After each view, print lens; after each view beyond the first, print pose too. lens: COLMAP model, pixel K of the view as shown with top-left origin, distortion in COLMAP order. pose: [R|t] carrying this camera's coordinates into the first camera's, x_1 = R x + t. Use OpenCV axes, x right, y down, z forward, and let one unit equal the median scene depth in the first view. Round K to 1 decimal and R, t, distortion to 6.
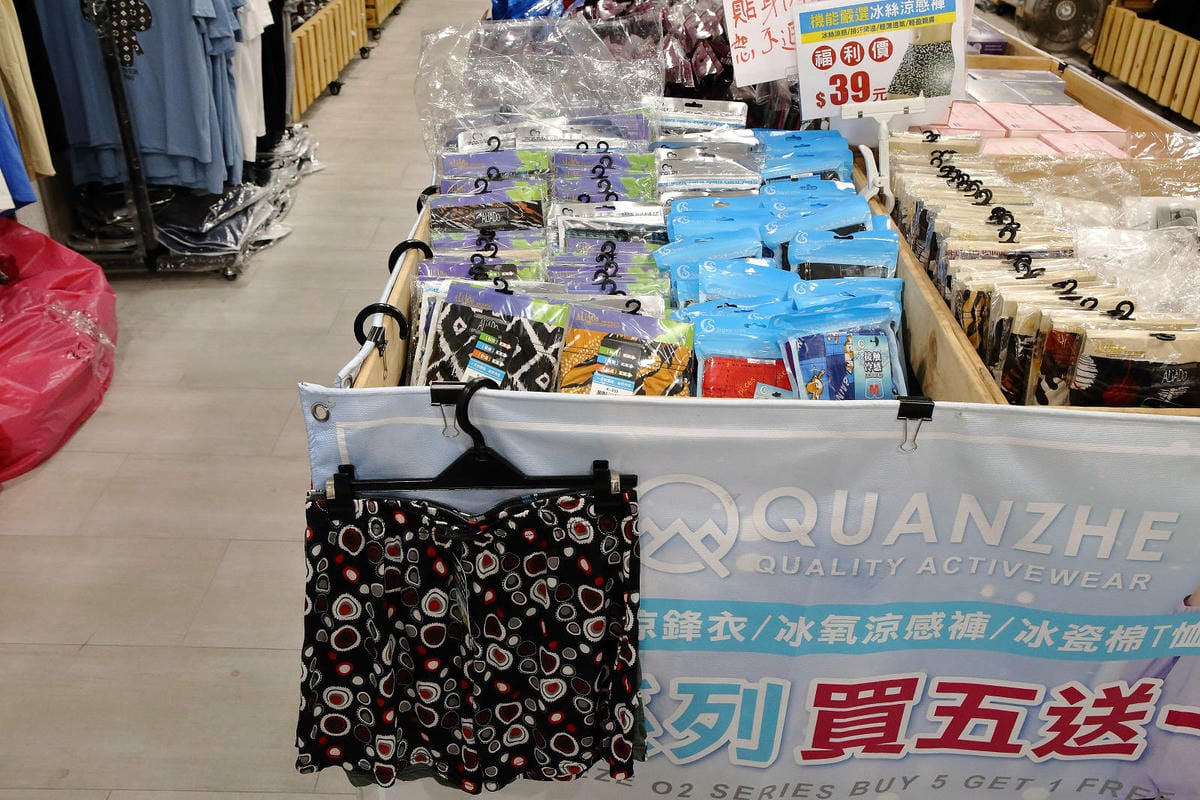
lens RADIAL K [[1094.0, 0, 602.2], [0, 1094.0, 403.6], [0, 0, 1]] dist [-0.037157, 0.048495]
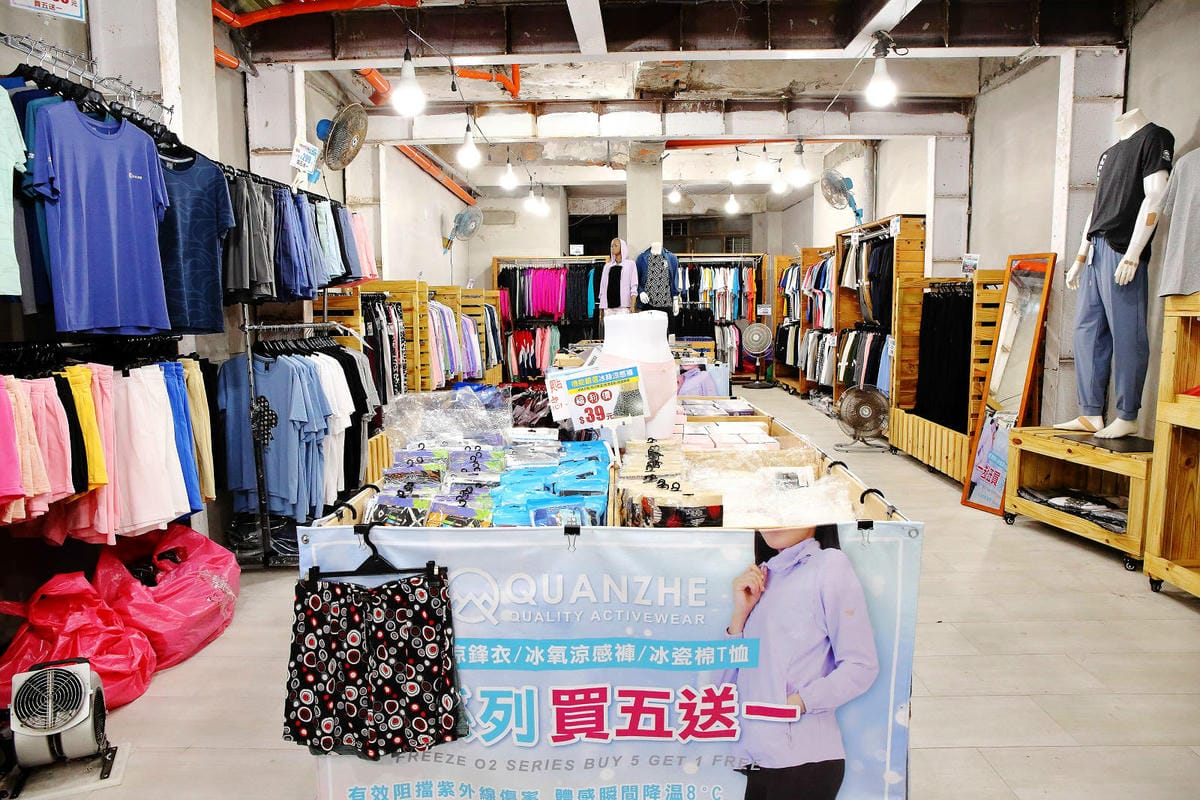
lens RADIAL K [[812.8, 0, 600.3], [0, 812.8, 392.4], [0, 0, 1]] dist [-0.086742, 0.032112]
pose [[0.999084, -0.037229, -0.021100, 0.326009], [0.025810, 0.917547, -0.396788, 0.334386], [0.034133, 0.395880, 0.917668, -0.498749]]
